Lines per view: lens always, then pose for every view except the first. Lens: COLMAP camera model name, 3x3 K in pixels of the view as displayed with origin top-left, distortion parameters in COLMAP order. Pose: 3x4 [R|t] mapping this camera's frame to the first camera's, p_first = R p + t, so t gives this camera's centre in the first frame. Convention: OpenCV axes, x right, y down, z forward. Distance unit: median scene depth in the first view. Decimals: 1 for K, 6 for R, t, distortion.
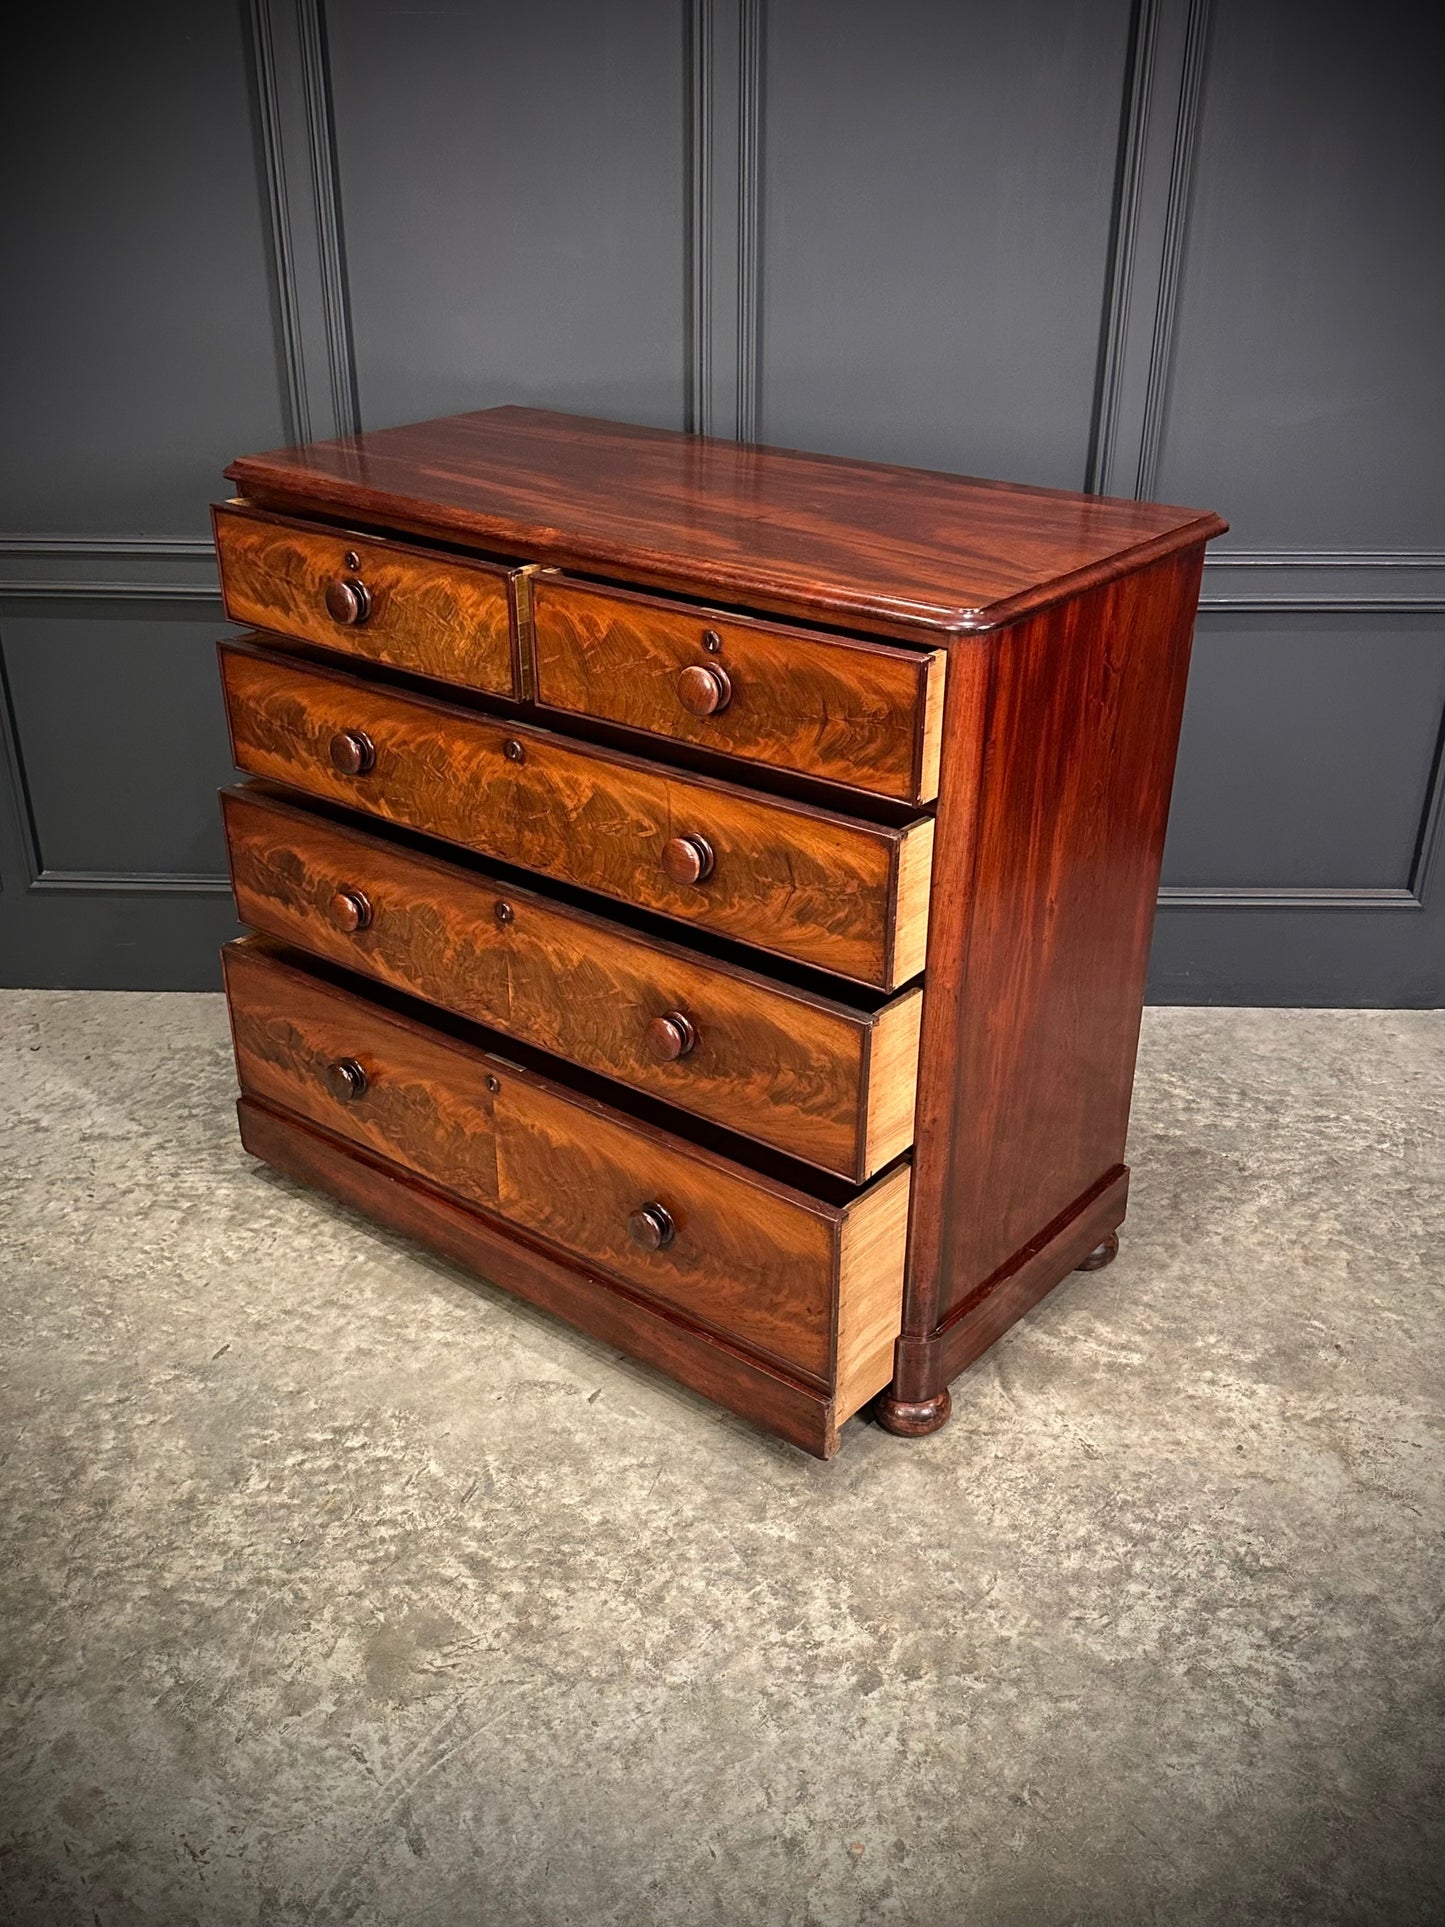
lens RADIAL K [[1750.6, 0, 714.3], [0, 1750.6, 998.7], [0, 0, 1]] dist [0.213537, -0.451612]
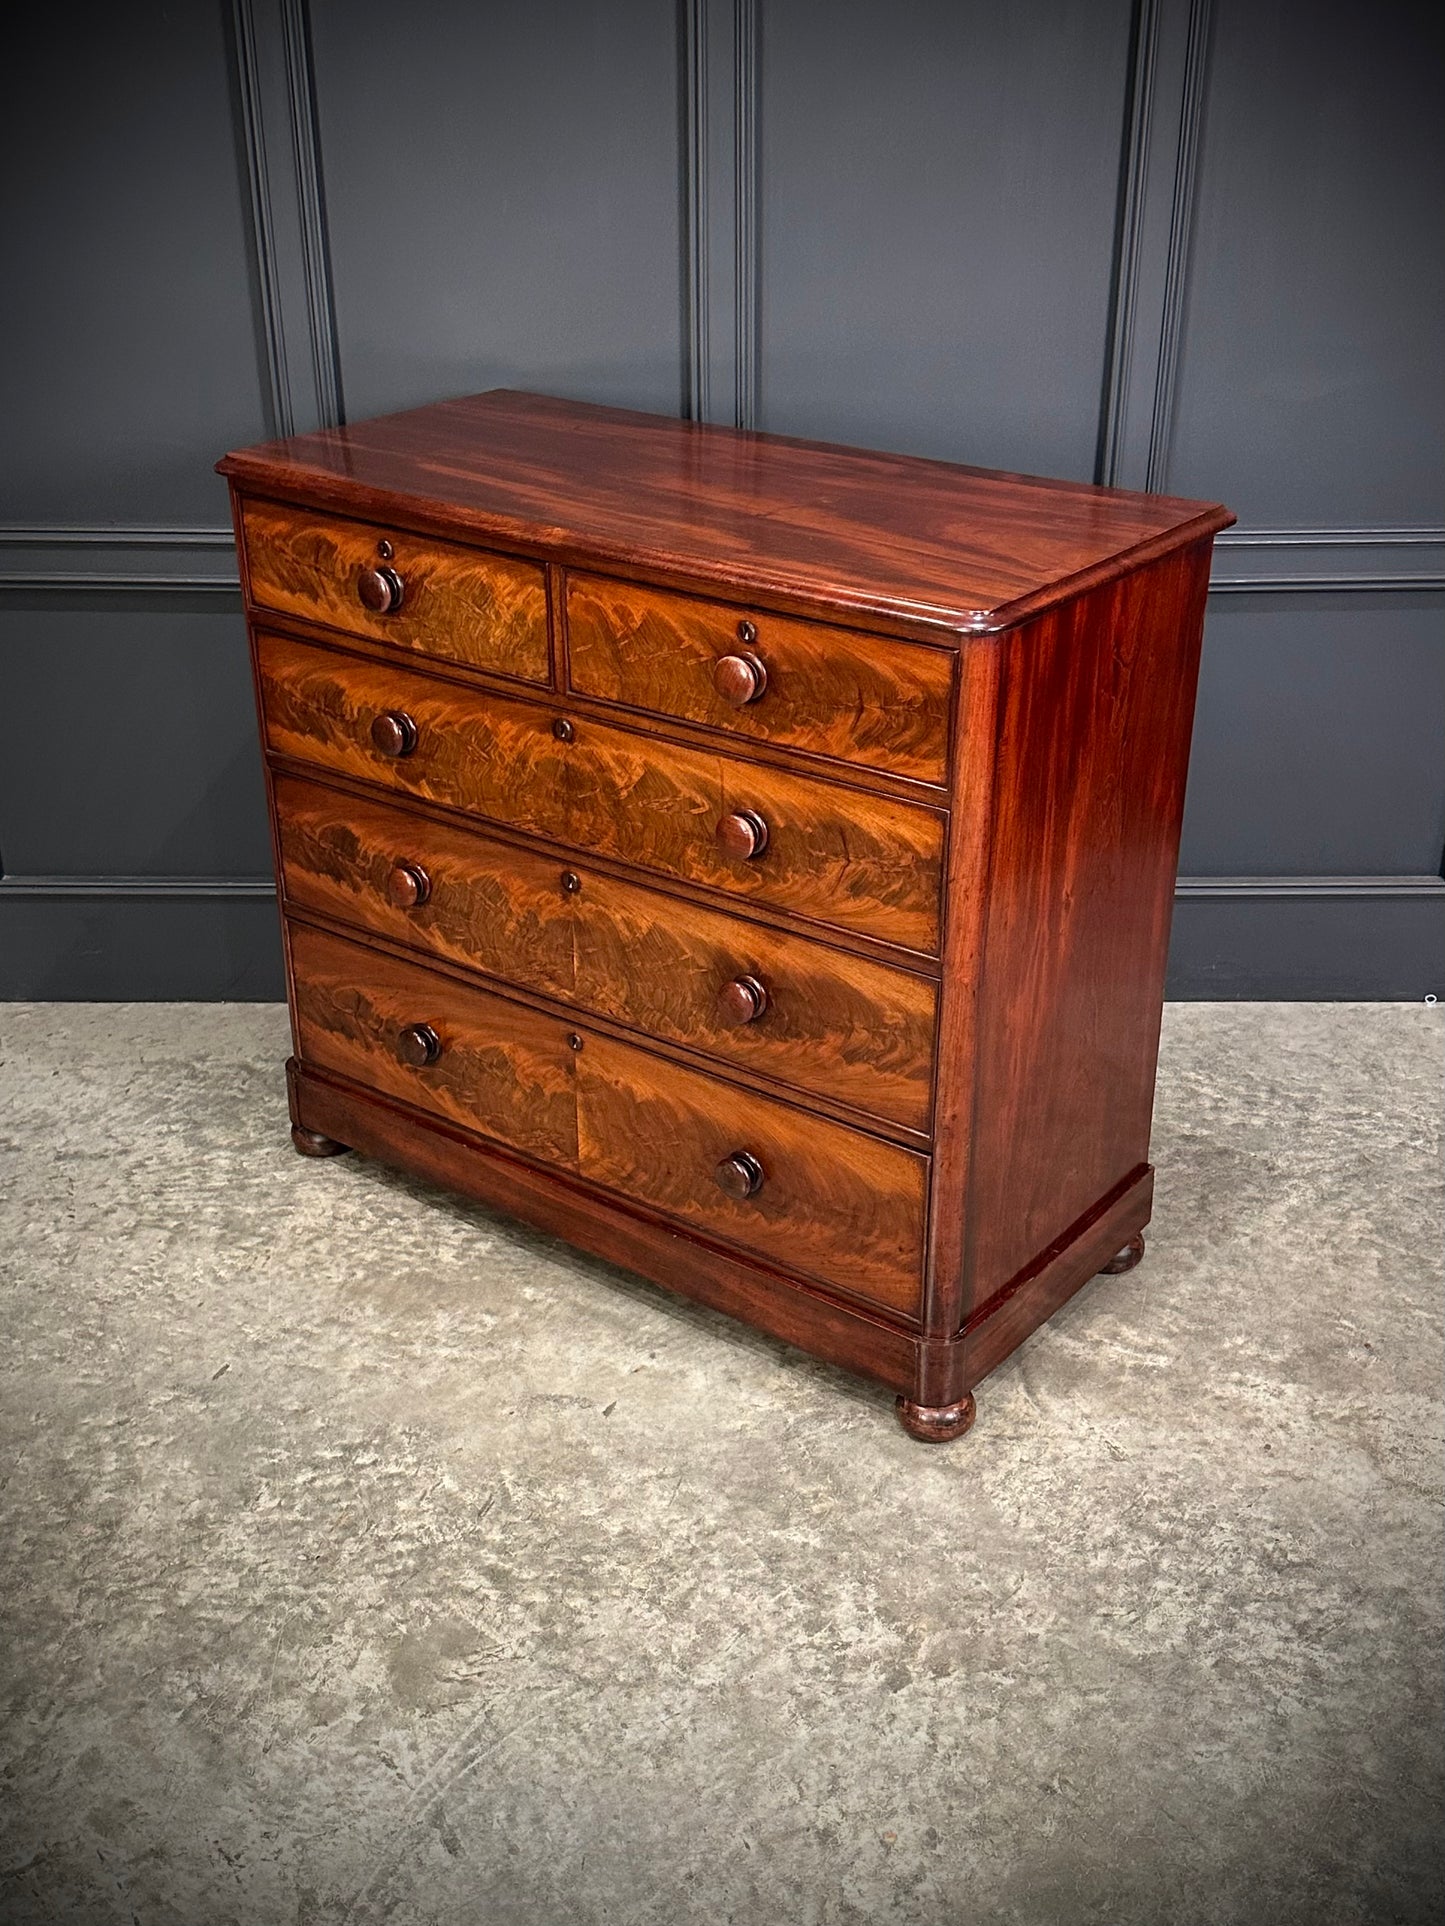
lens RADIAL K [[1999.1, 0, 739.2], [0, 1999.1, 968.0], [0, 0, 1]] dist [0.207424, -0.427858]
pose [[0.999673, -0.014286, 0.021220, -0.018382], [0.014677, 0.999723, -0.018404, 0.004042], [-0.020951, 0.018710, 0.999605, -0.128403]]
